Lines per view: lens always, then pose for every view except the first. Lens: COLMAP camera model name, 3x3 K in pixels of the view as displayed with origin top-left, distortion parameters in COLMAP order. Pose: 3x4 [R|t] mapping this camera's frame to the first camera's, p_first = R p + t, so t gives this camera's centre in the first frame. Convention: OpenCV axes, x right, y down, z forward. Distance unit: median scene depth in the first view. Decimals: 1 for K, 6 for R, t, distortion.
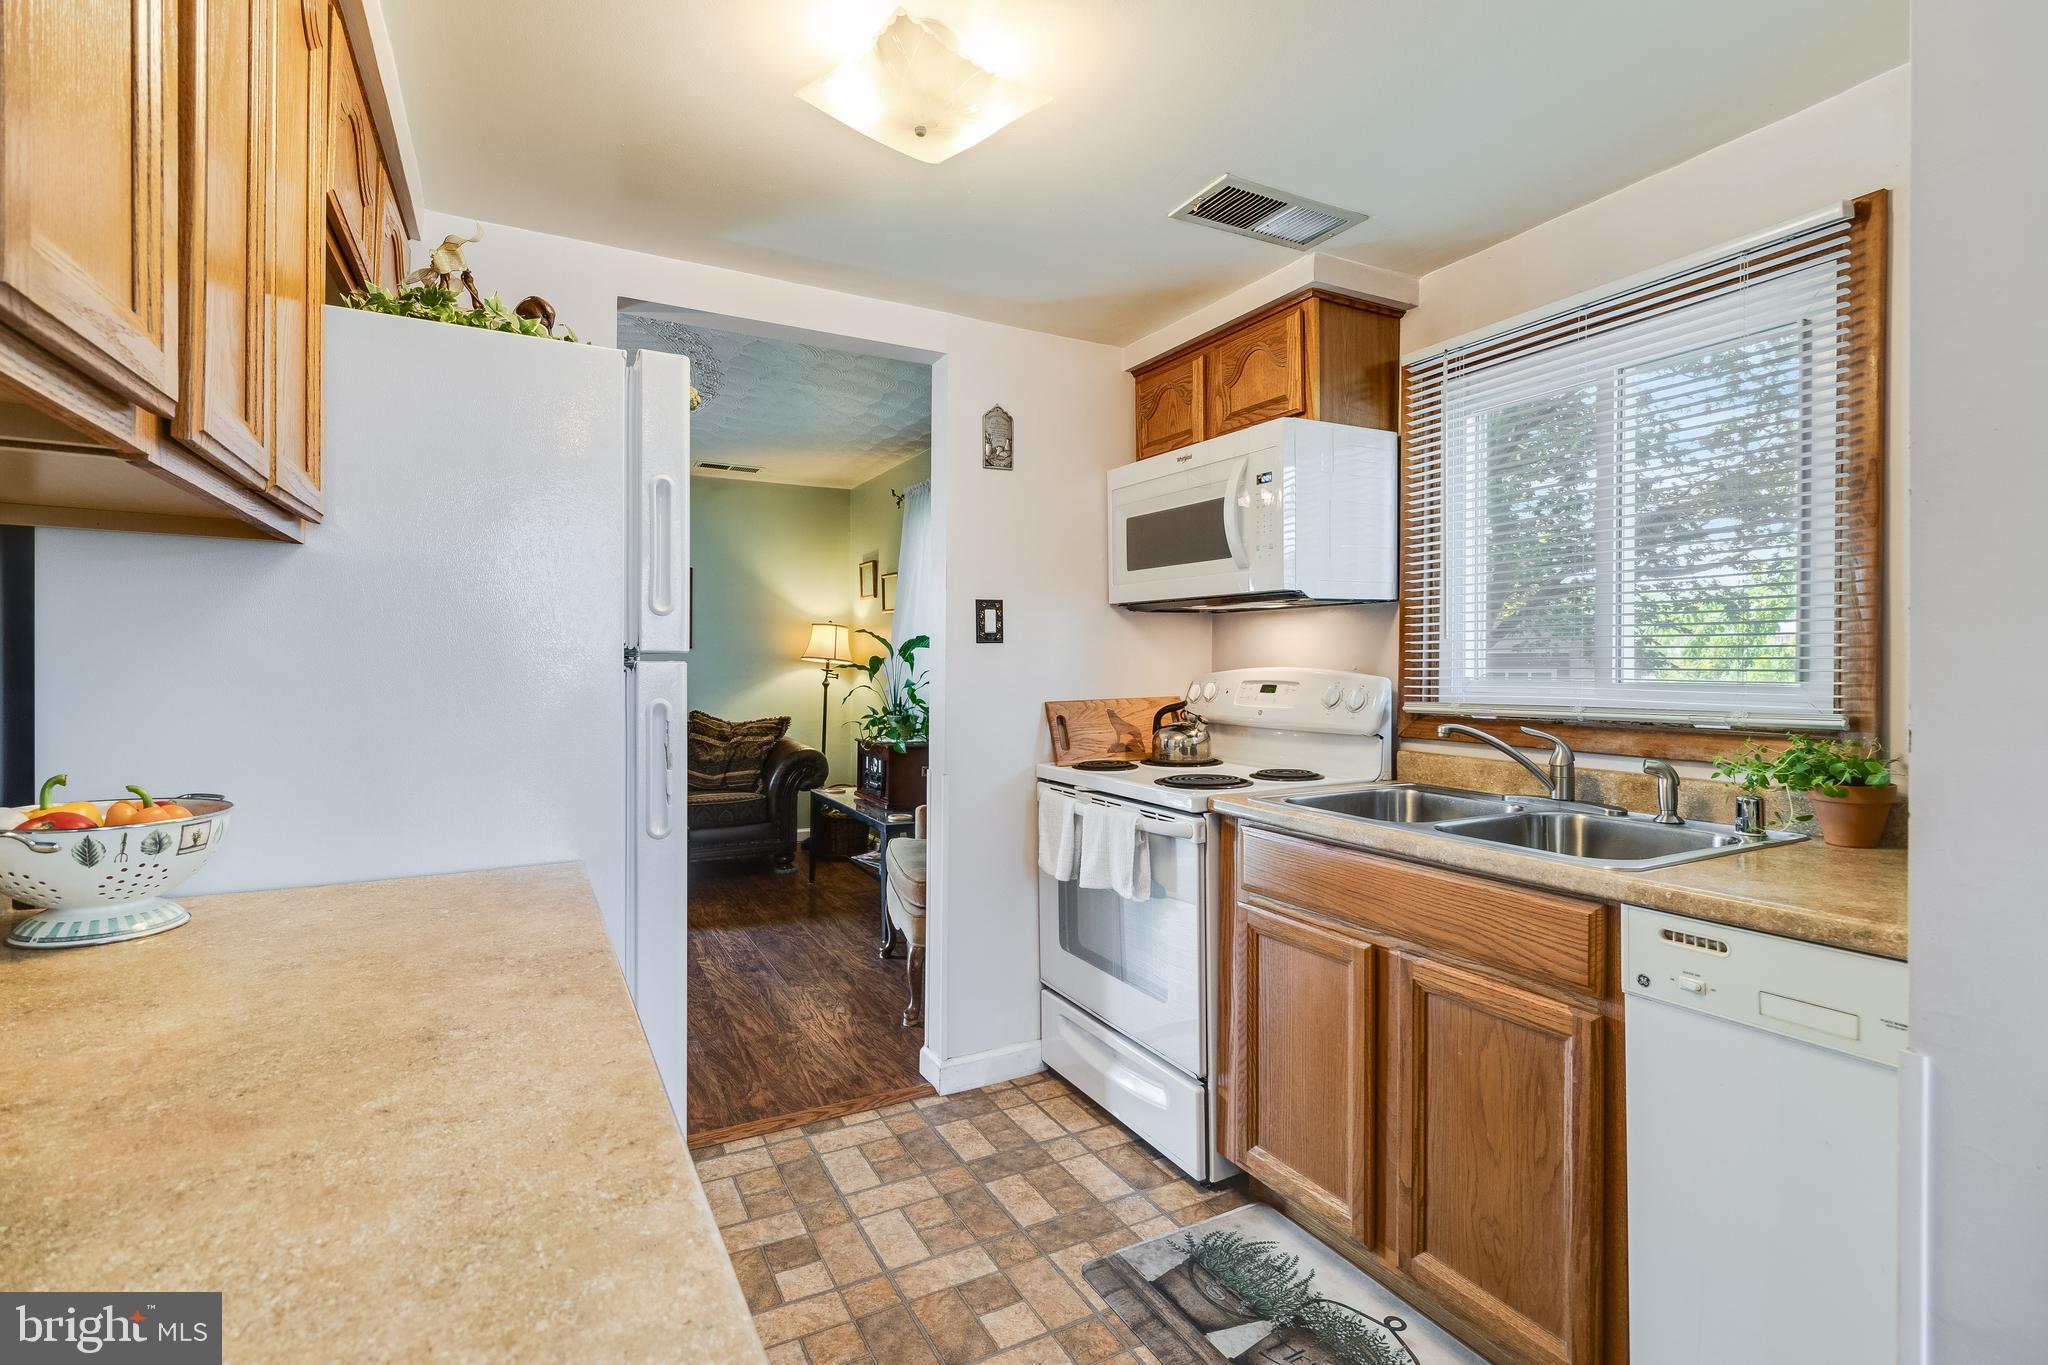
lens RADIAL K [[947.1, 0, 1027.1], [0, 947.1, 675.4], [0, 0, 1]] dist [0.001613, -0.000159]
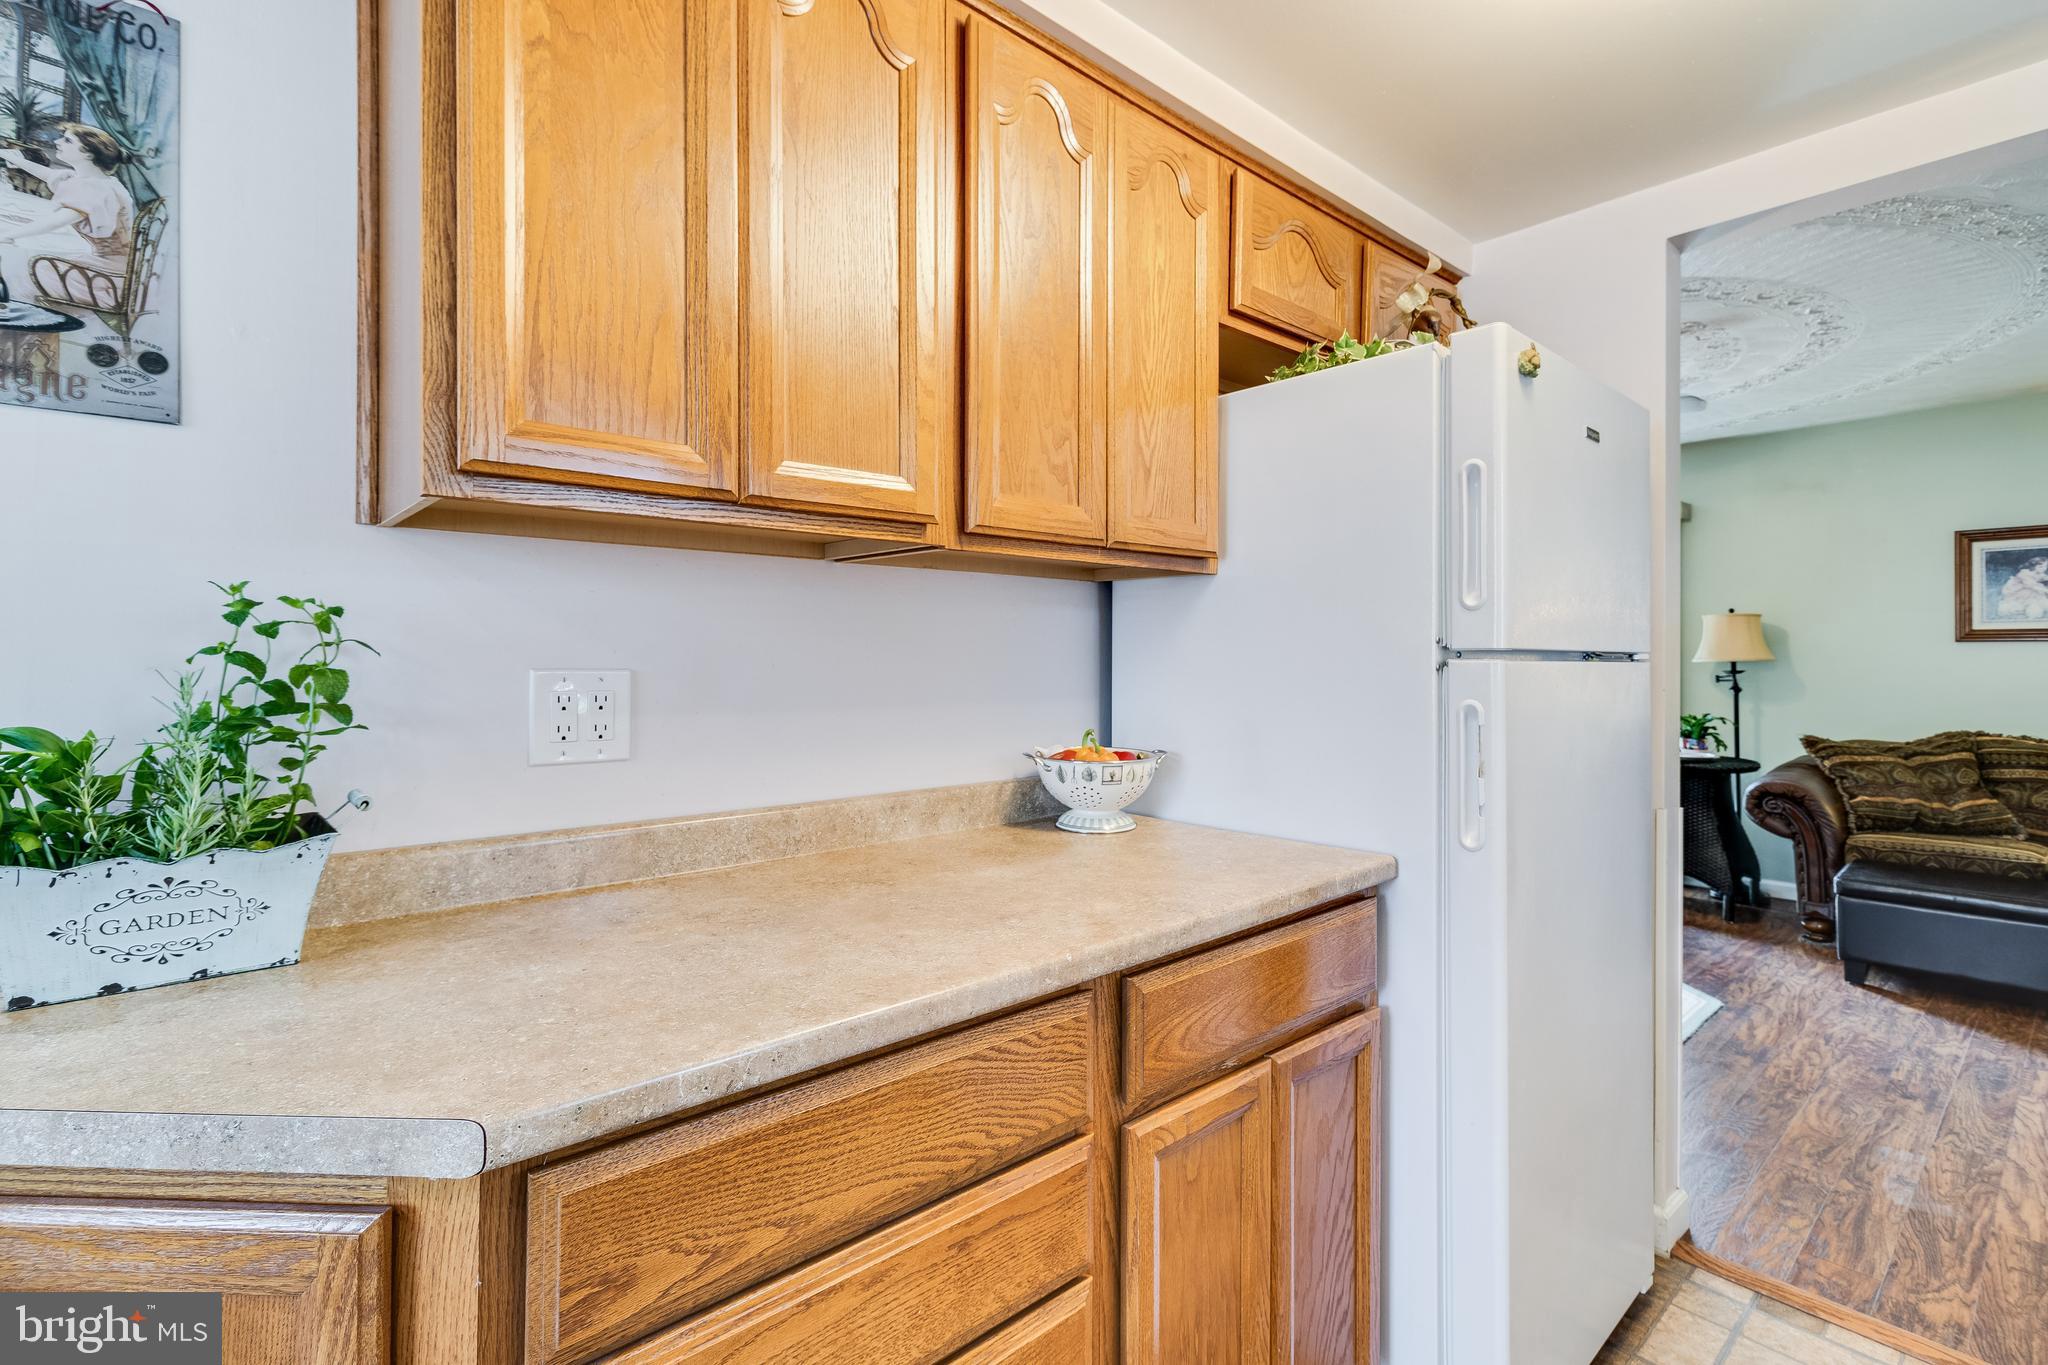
lens RADIAL K [[947.1, 0, 1015.4], [0, 947.1, 649.9], [0, 0, 1]] dist [0.001613, -0.000159]
pose [[0.225830, -0.014931, -0.974052, 0.308714], [-0.012940, 0.999748, -0.018325, -0.000708], [0.974081, 0.016742, 0.225579, 0.265754]]
